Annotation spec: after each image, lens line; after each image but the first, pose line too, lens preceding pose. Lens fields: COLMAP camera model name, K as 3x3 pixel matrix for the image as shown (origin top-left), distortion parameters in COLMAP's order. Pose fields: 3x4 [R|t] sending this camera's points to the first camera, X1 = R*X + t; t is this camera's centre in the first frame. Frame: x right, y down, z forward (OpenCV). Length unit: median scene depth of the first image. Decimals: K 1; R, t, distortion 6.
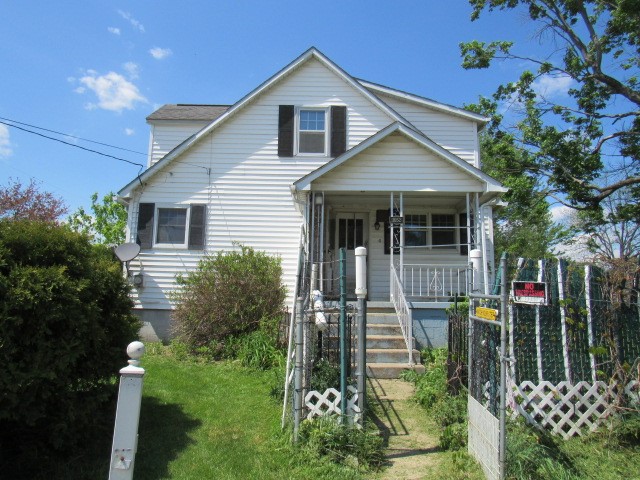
lens RADIAL K [[459.3, 0, 319.9], [0, 459.3, 247.0], [0, 0, 1]] dist [-0.023199, -0.000712]
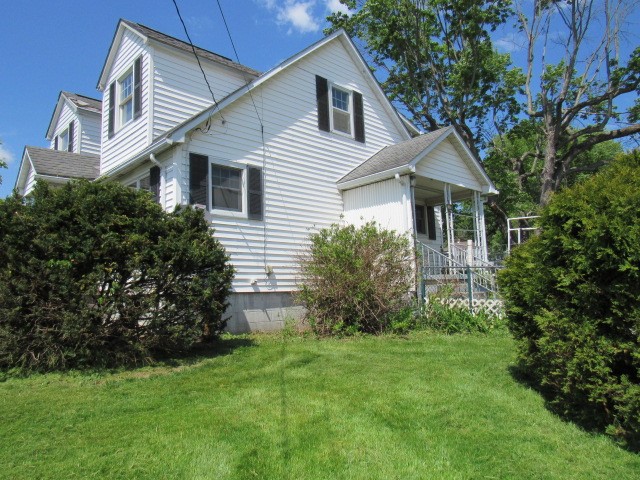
lens RADIAL K [[459.3, 0, 319.9], [0, 459.3, 247.0], [0, 0, 1]] dist [-0.023199, -0.000712]
pose [[0.702850, 0.023971, 0.710934, -0.772051], [-0.041795, 0.999097, 0.007631, 0.043005], [-0.710109, -0.035077, 0.703218, 0.316789]]
